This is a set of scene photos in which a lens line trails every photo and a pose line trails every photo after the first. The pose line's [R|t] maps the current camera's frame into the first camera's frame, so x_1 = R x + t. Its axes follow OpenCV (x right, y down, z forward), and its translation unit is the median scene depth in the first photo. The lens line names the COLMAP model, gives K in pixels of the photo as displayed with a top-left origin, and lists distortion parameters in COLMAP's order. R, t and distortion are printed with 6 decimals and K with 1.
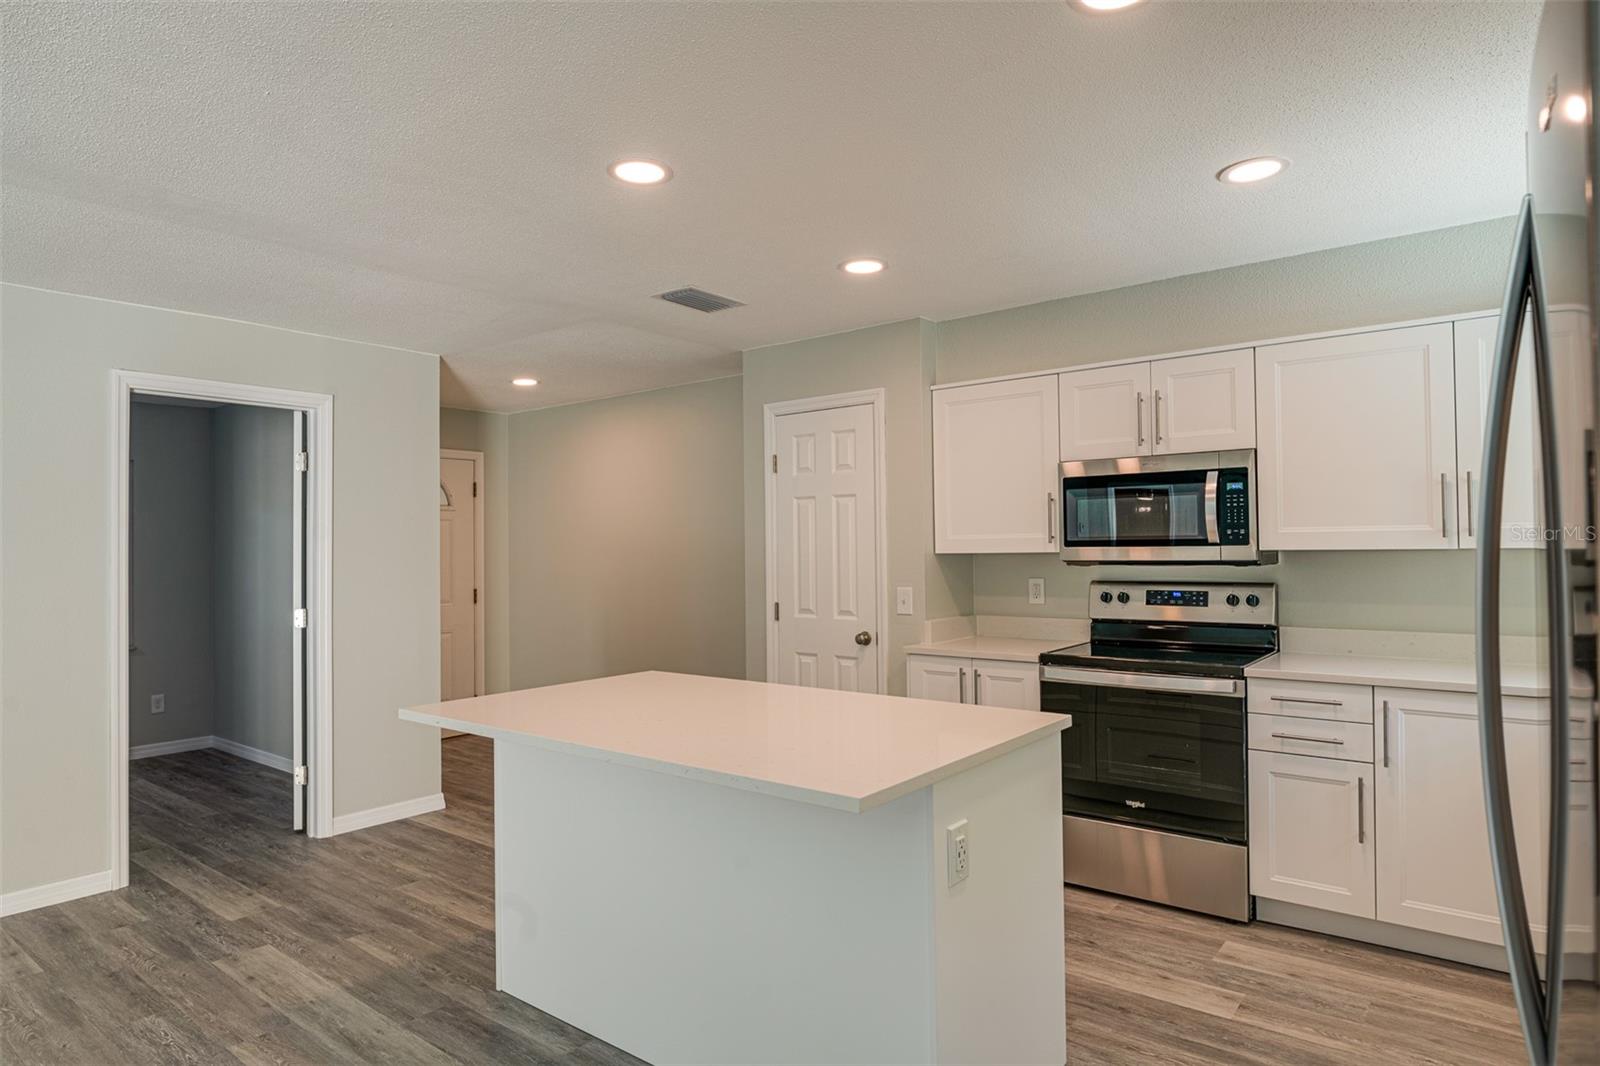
lens RADIAL K [[917.0, 0, 801.4], [0, 917.0, 533.7], [0, 0, 1]] dist [-0.015446, 0.001433]
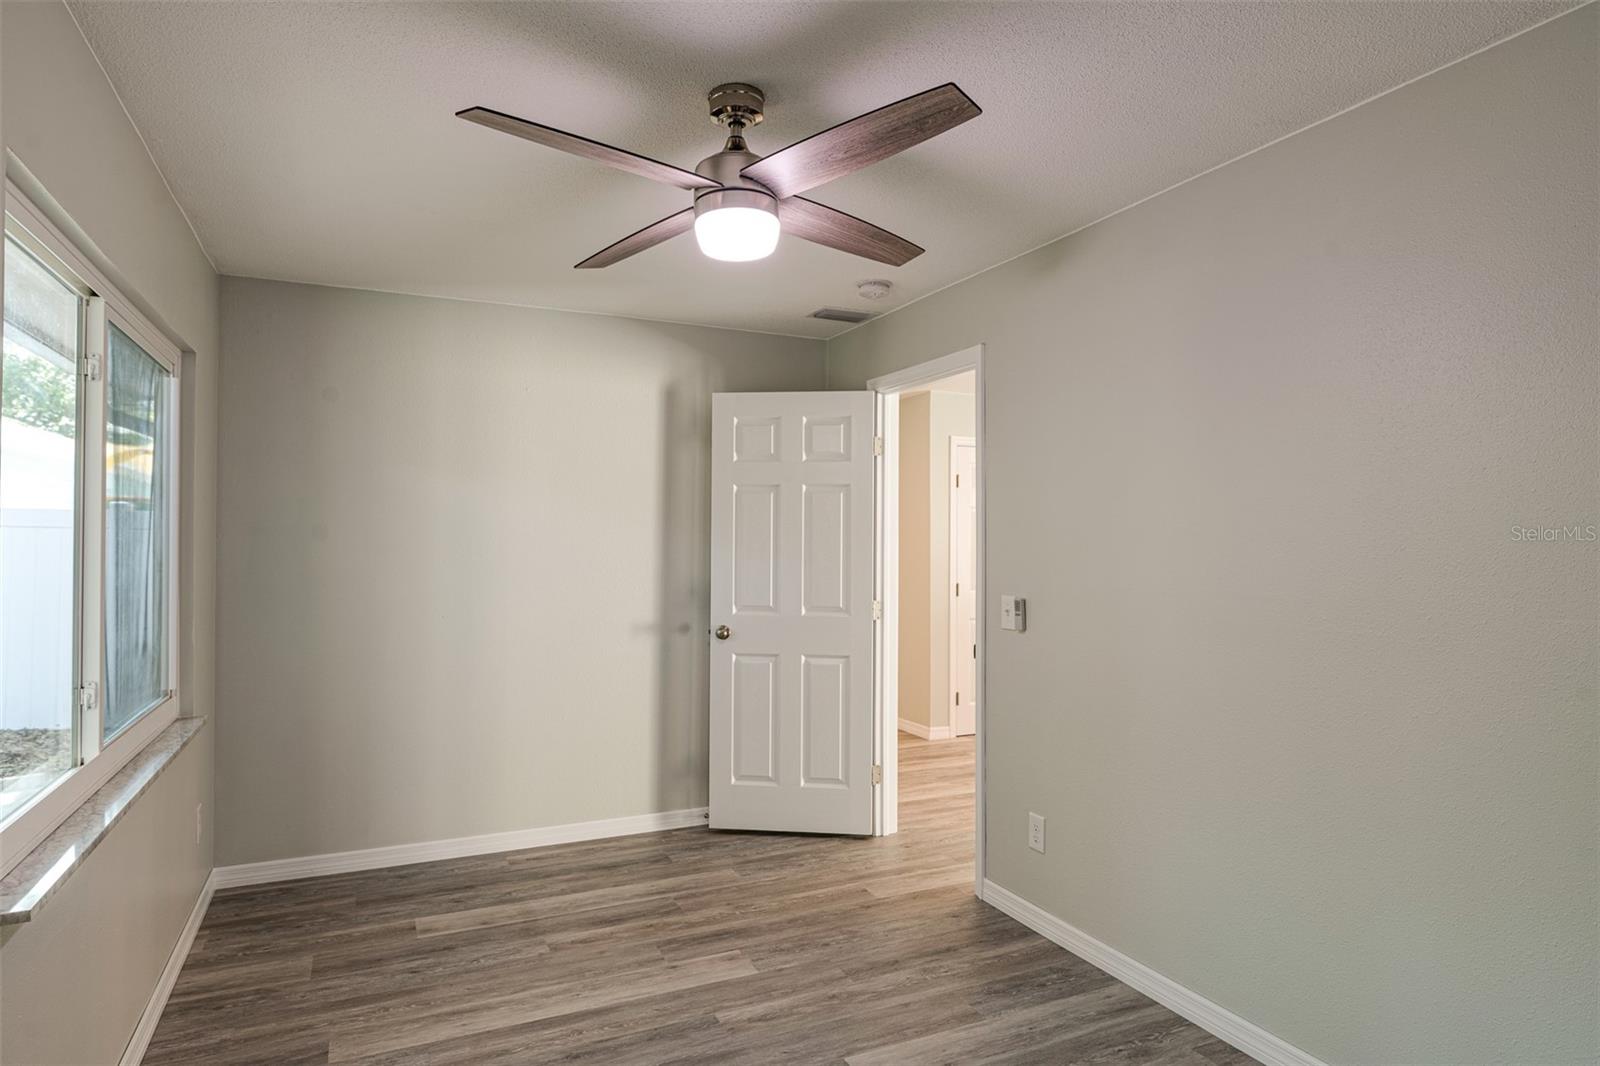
lens RADIAL K [[917.0, 0, 801.0], [0, 917.0, 537.0], [0, 0, 1]] dist [-0.015446, 0.001433]
pose [[0.444304, 0.024638, 0.895537, -1.580059], [-0.026244, 0.999551, -0.014480, 0.038230], [-0.895492, -0.017069, 0.444751, 0.716732]]
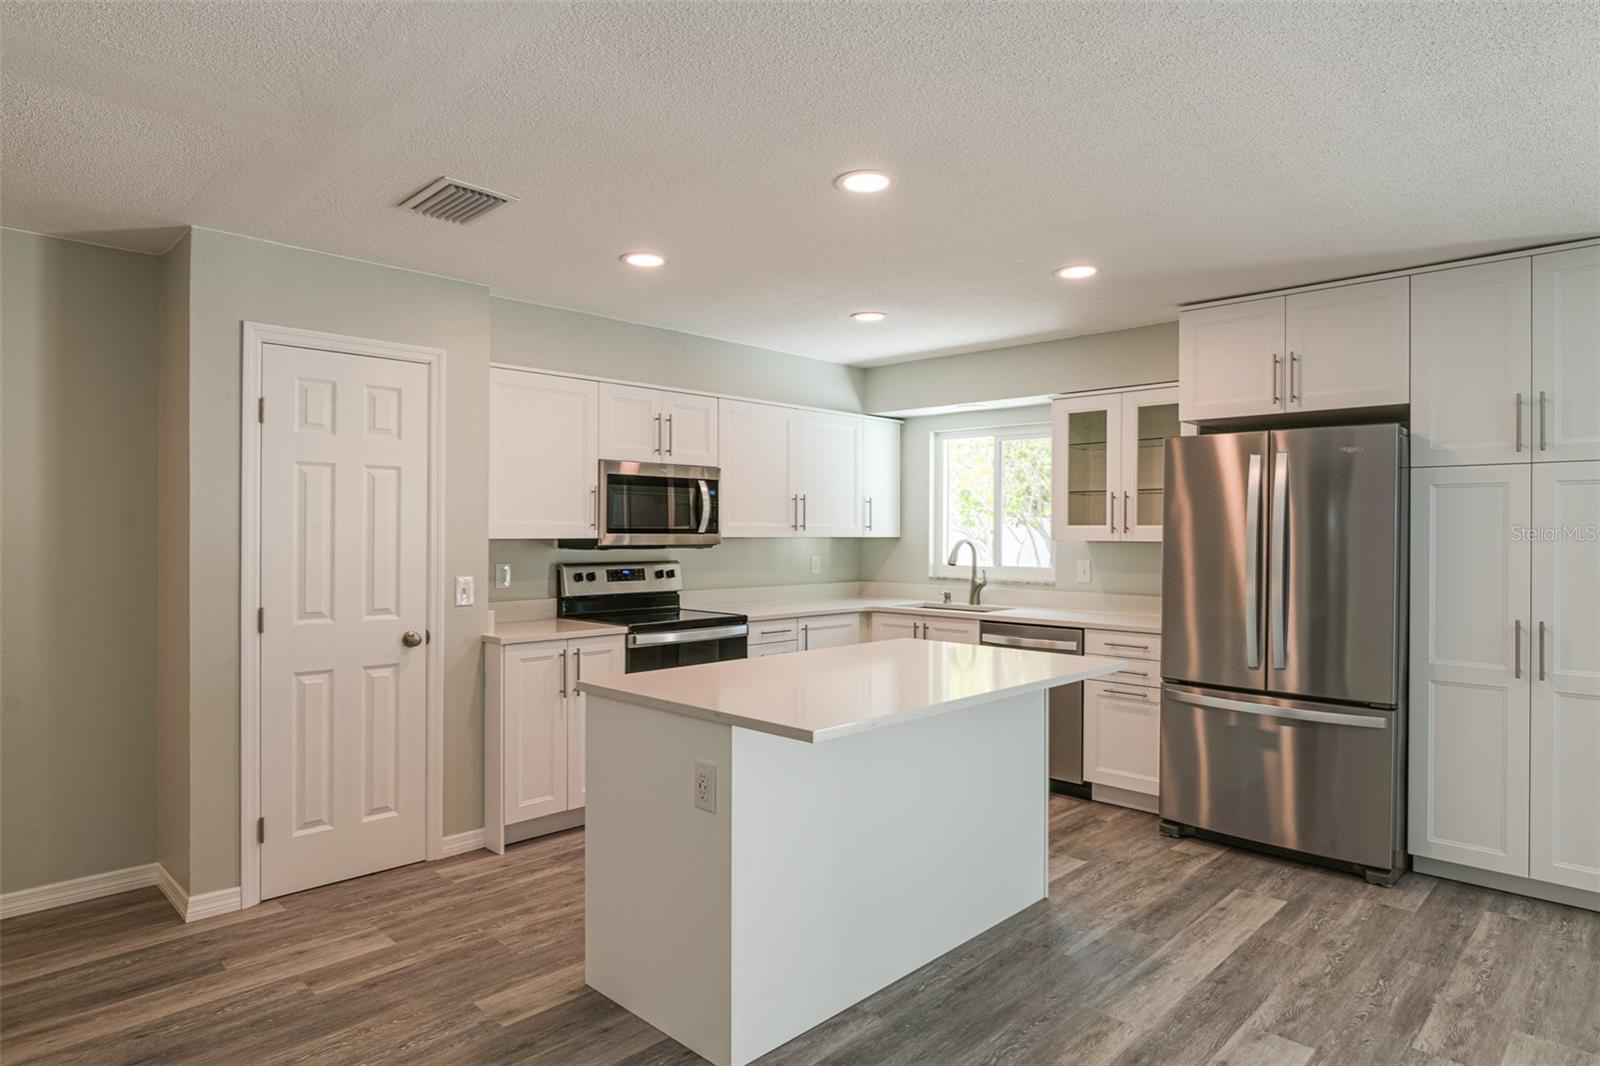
lens RADIAL K [[917.0, 0, 797.0], [0, 917.0, 534.9], [0, 0, 1]] dist [-0.015446, 0.001433]
pose [[0.095221, 0.008267, 0.995422, -0.806779], [-0.022664, 0.999724, -0.006135, 0.016698], [-0.995198, -0.021976, 0.095382, 0.621160]]
